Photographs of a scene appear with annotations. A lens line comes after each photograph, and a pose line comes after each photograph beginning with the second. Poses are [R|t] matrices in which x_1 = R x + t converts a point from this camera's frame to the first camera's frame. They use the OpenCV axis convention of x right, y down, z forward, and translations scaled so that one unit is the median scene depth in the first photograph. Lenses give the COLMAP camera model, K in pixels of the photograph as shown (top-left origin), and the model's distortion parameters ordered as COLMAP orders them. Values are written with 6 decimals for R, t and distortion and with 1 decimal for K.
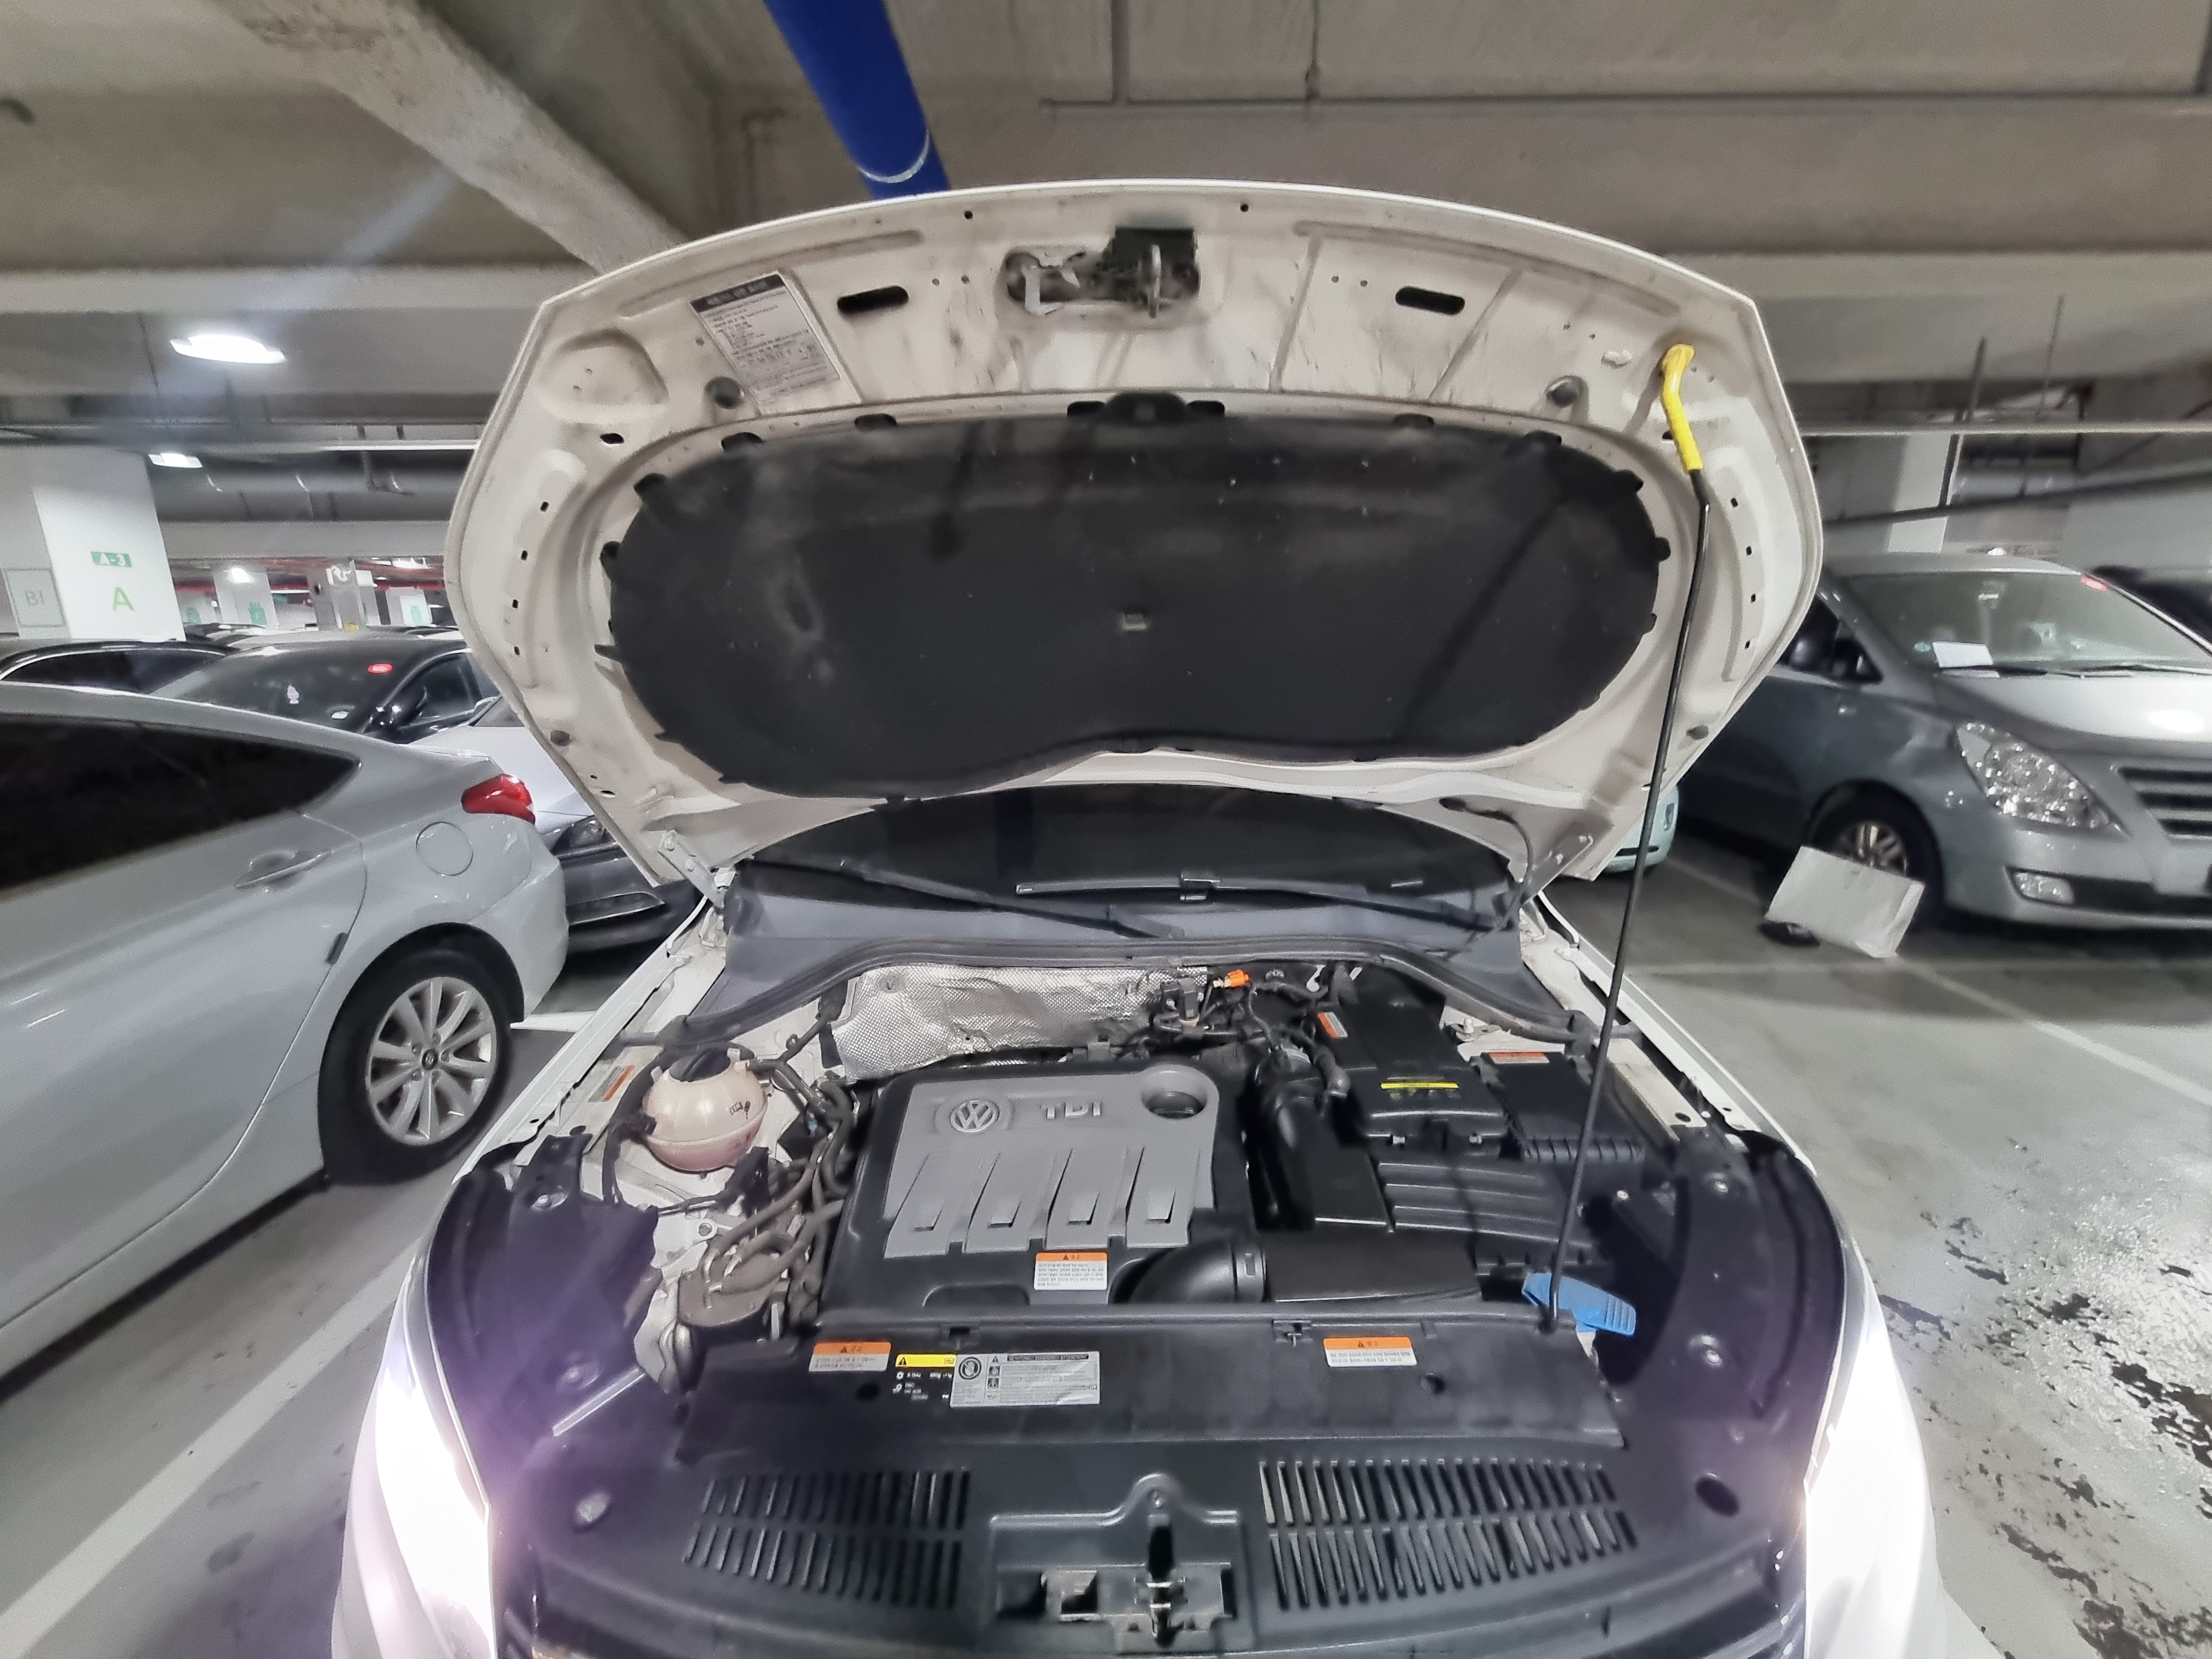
lens RADIAL K [[907.8, 0, 1110.6], [0, 907.8, 820.0], [0, 0, 1]] dist [-0.001253, -0.001078]
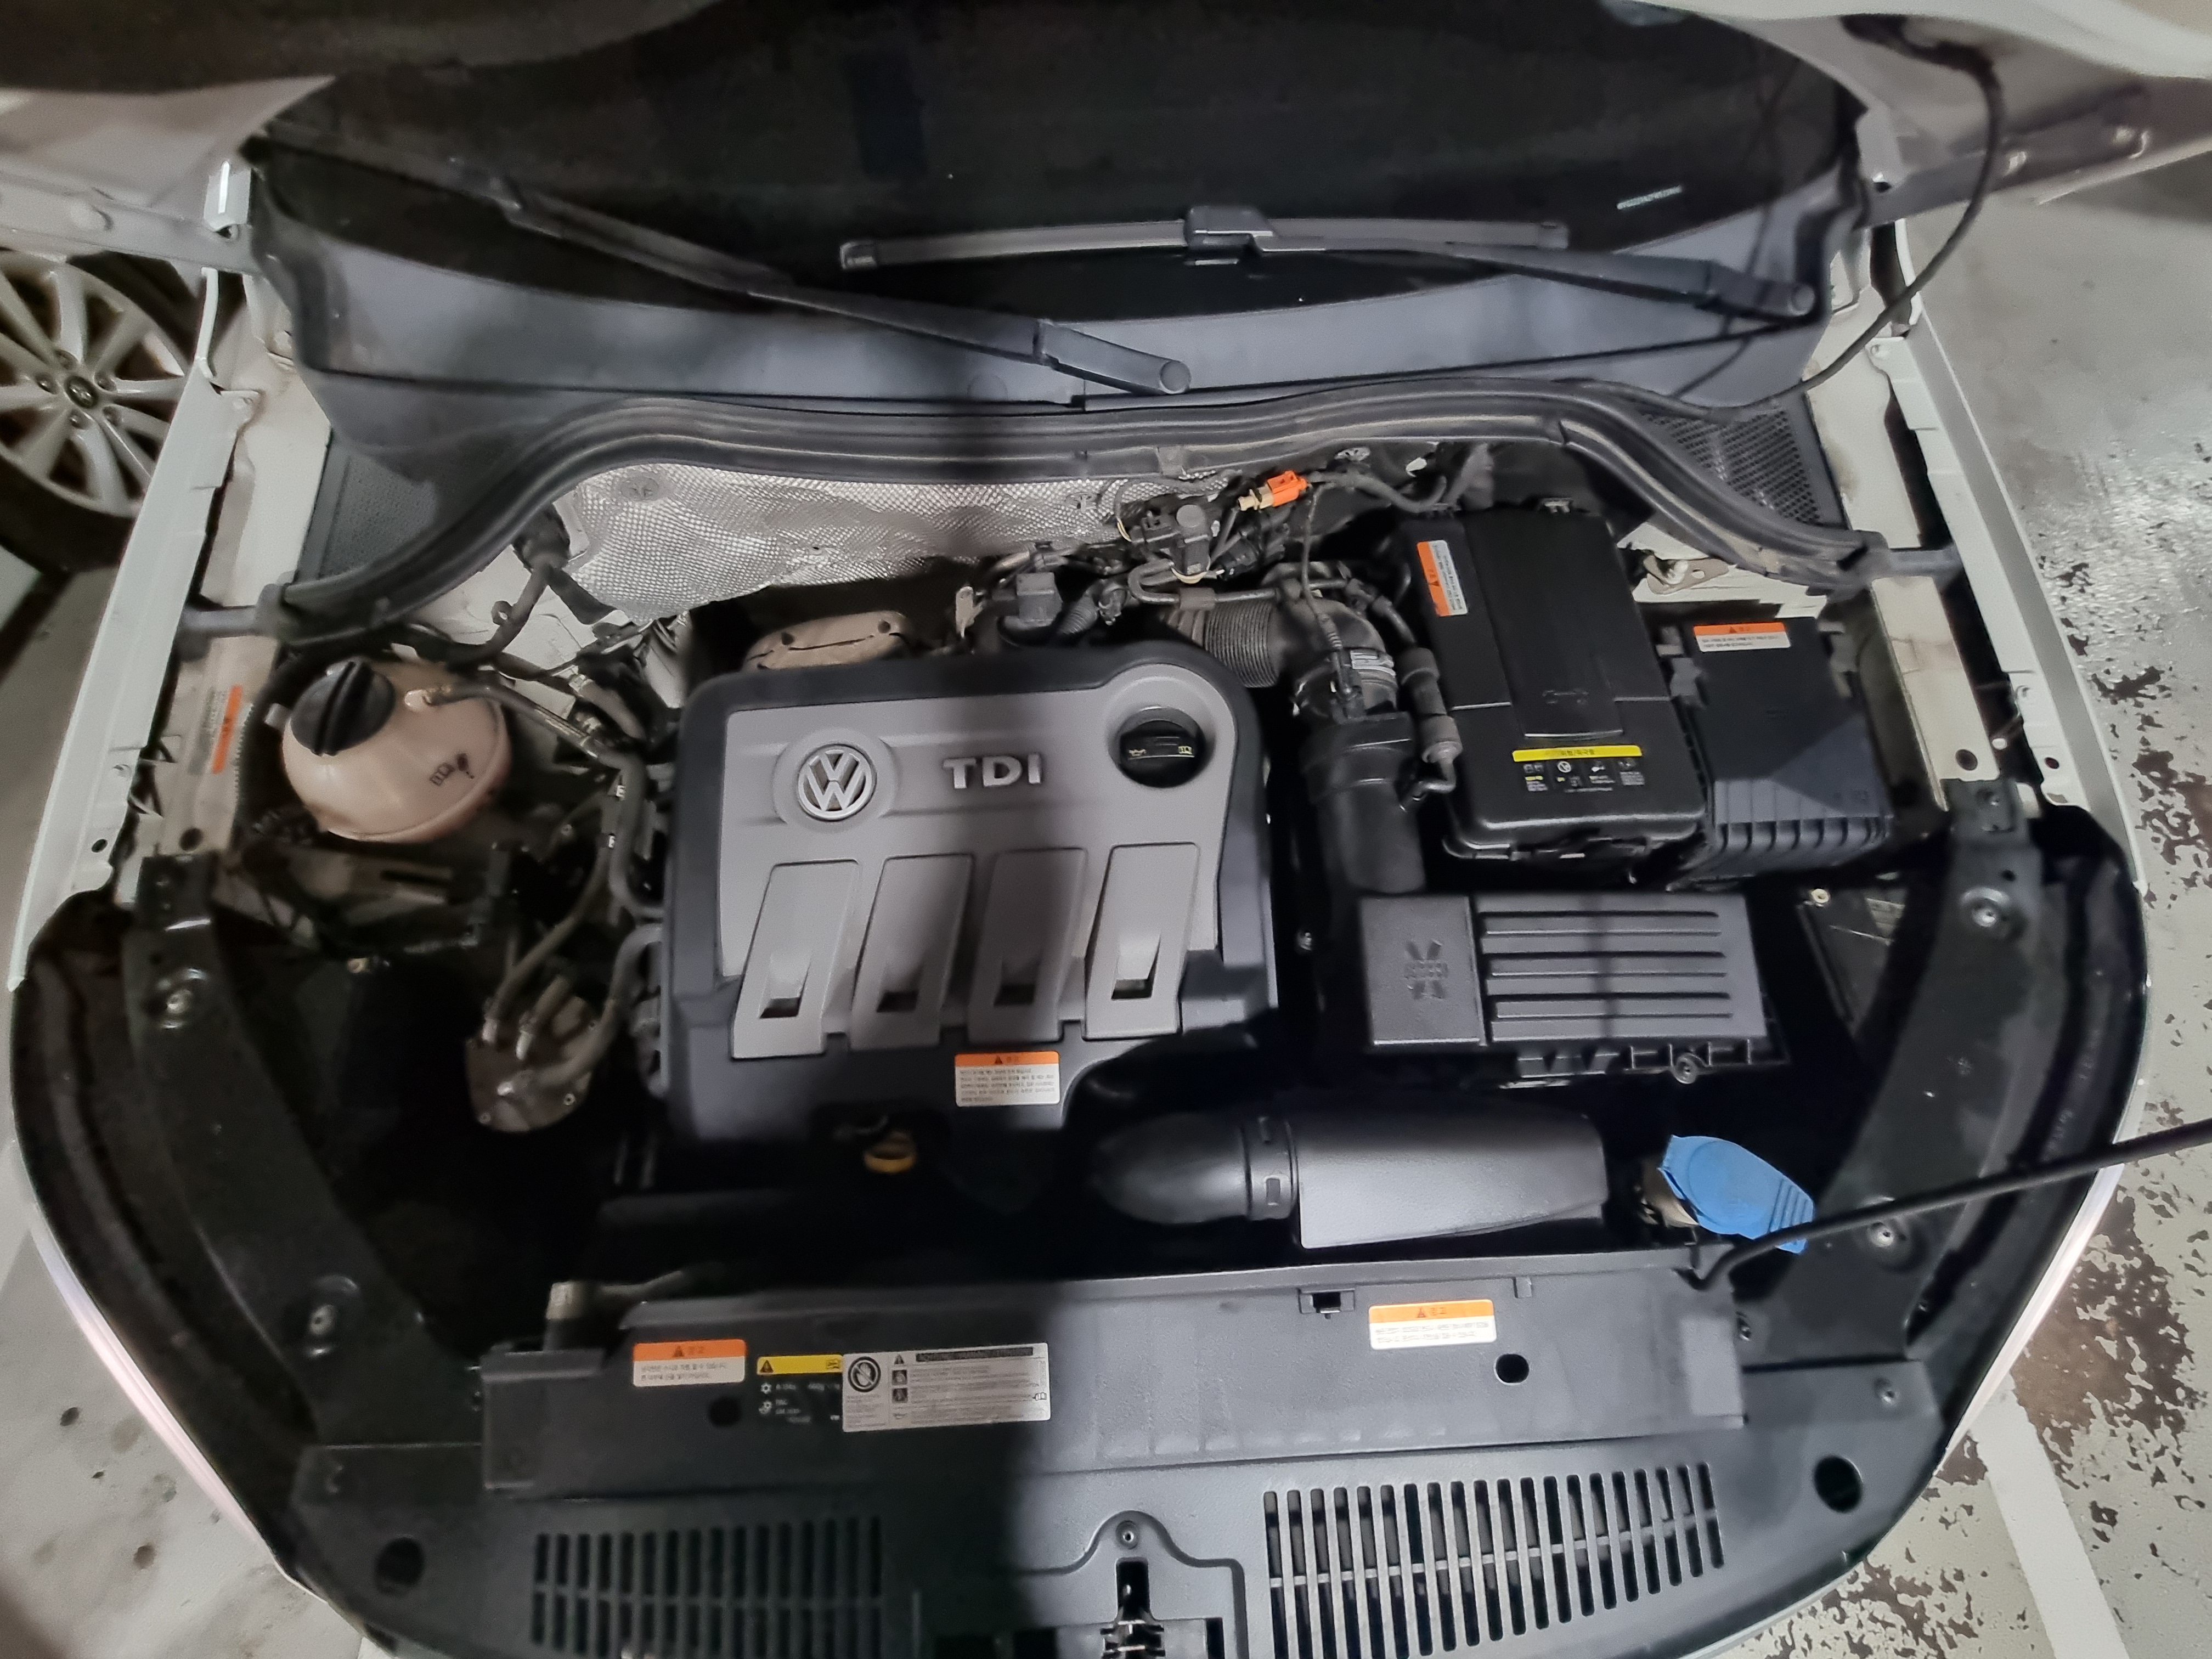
lens RADIAL K [[907.8, 0, 1111.0], [0, 907.8, 836.1], [0, 0, 1]] dist [-0.001253, -0.001078]
pose [[0.999310, -0.032108, 0.018674, 0.023316], [0.005192, 0.618574, 0.785709, -0.132312], [-0.036779, -0.785070, 0.618314, 0.573893]]
